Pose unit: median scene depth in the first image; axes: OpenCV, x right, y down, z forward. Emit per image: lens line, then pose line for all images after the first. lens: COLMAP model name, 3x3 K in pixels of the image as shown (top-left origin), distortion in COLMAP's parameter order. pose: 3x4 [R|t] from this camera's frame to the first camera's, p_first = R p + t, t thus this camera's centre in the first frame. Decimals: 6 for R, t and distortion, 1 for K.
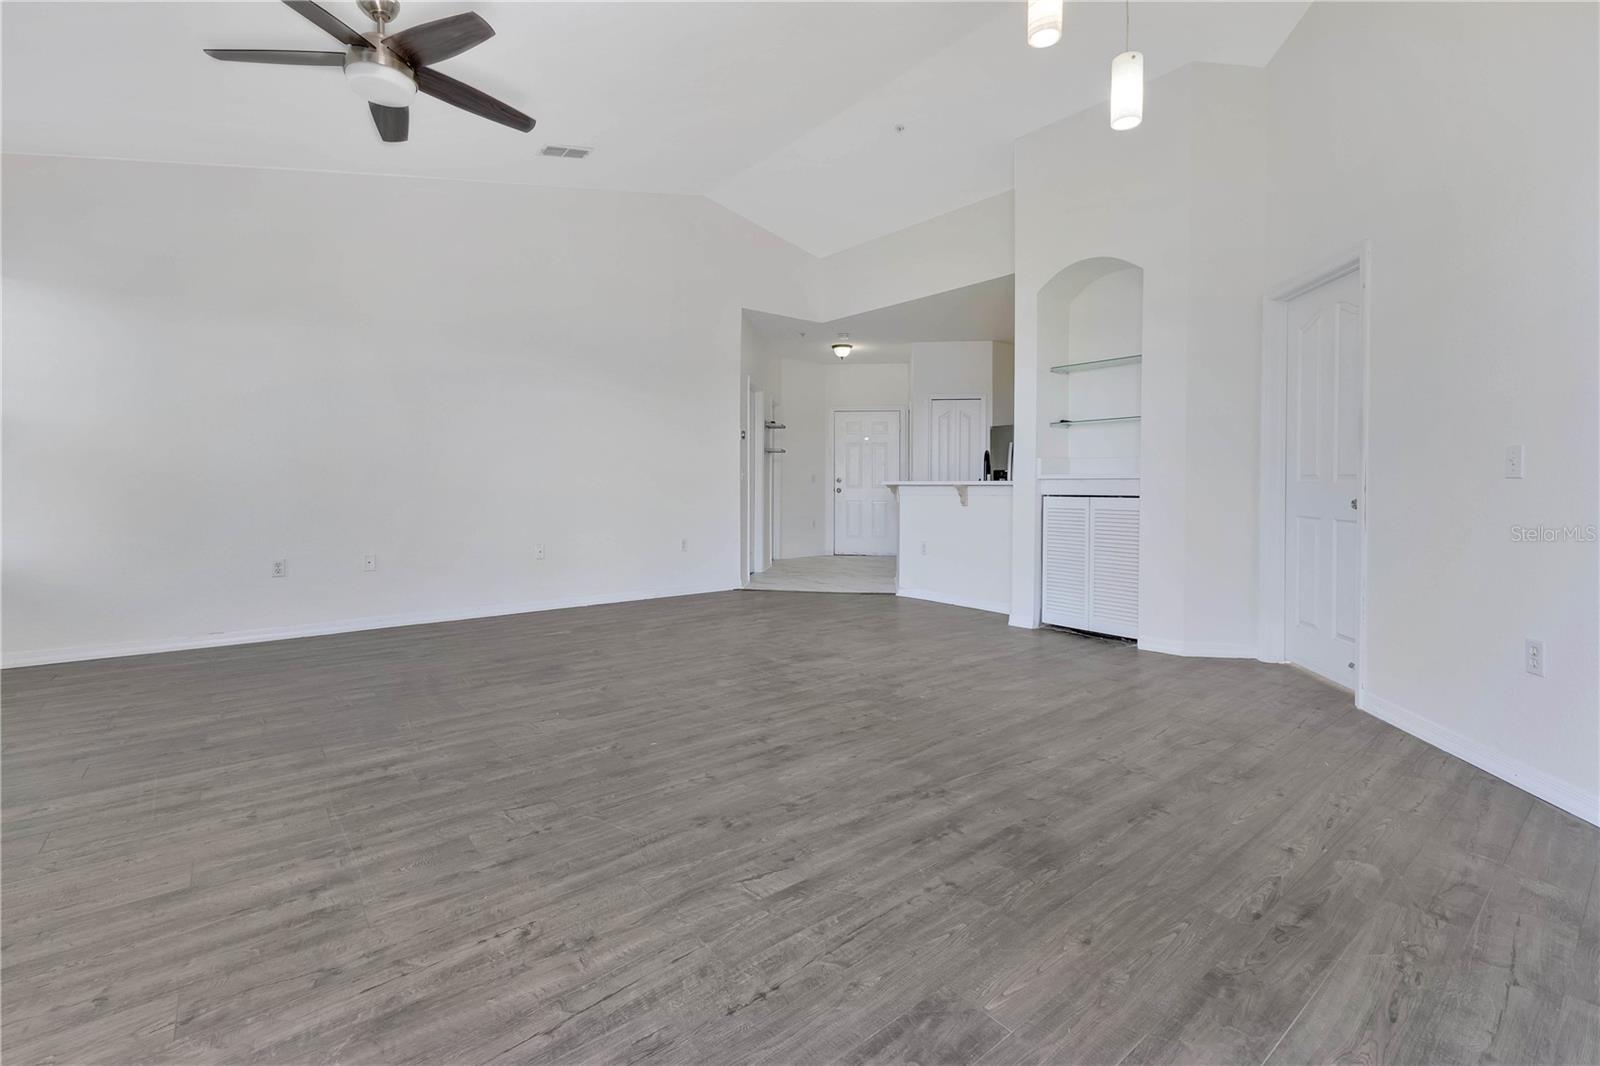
lens RADIAL K [[692.9, 0, 792.5], [0, 692.9, 494.7], [0, 0, 1]] dist [0.000791, -0.000043]
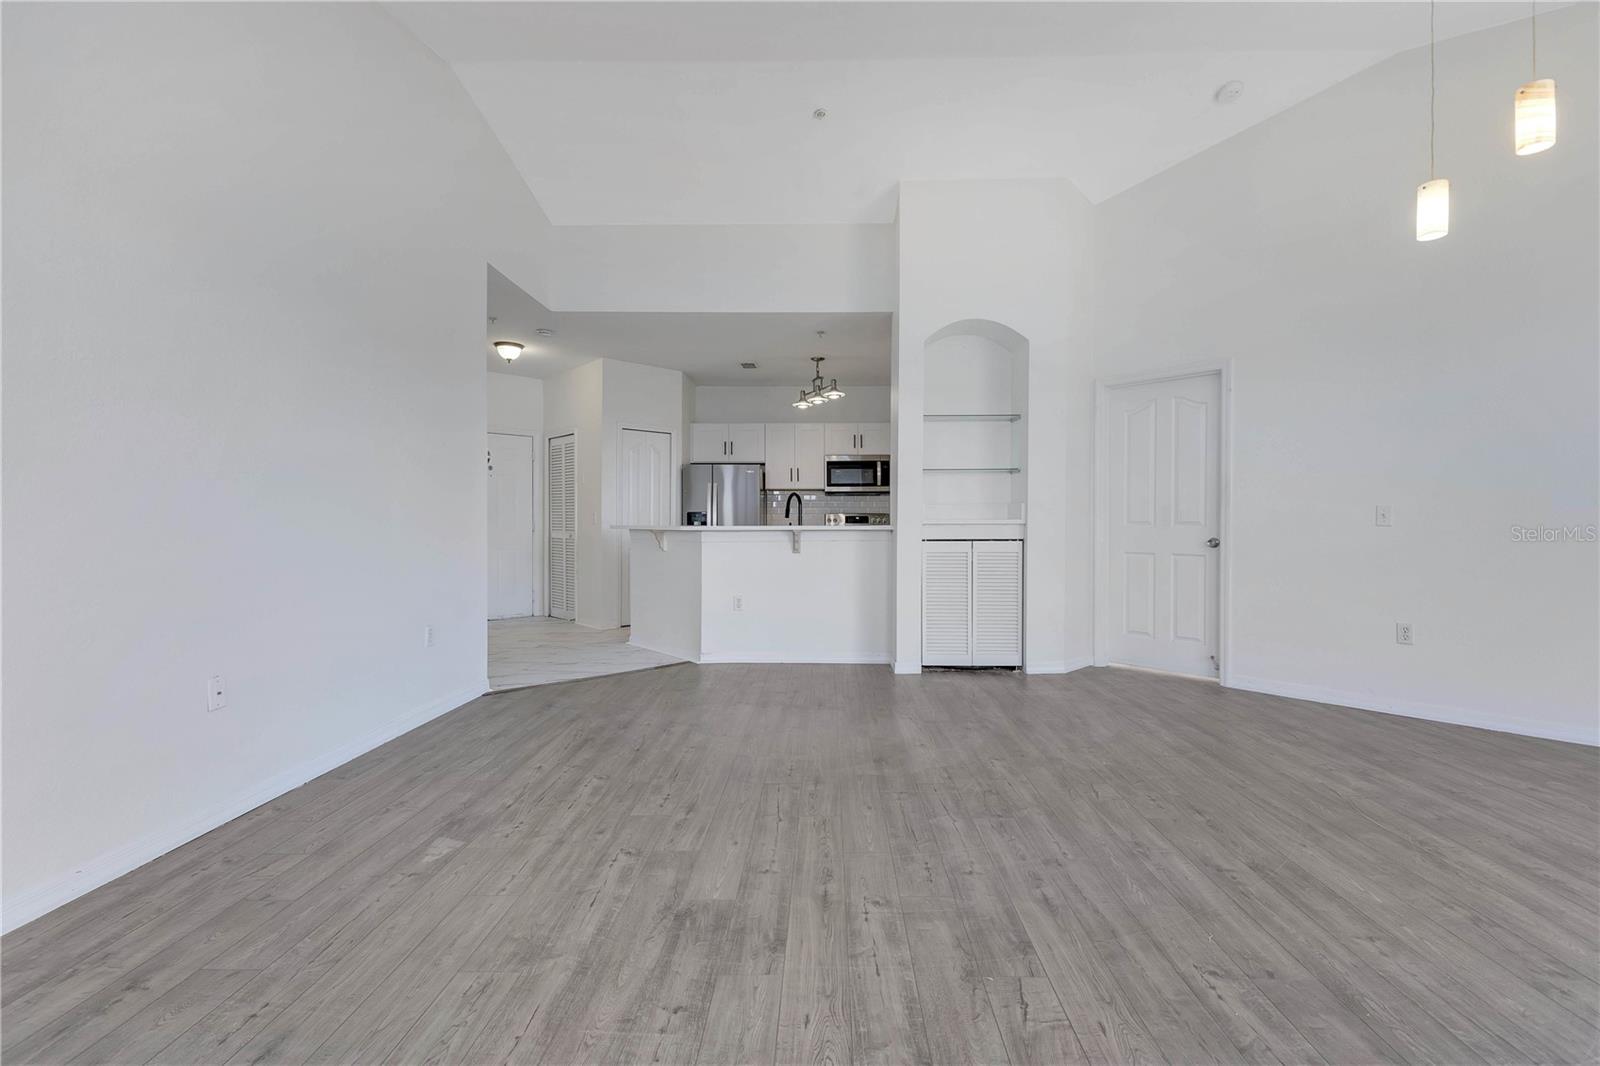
lens RADIAL K [[688.6, 0, 807.7], [0, 688.6, 528.9], [0, 0, 1]] dist [0.008379, -0.000457]
pose [[0.639691, -0.011620, 0.768544, -0.847398], [0.015070, 0.999883, 0.002574, -0.033853], [-0.768484, 0.009936, 0.639792, 0.776663]]
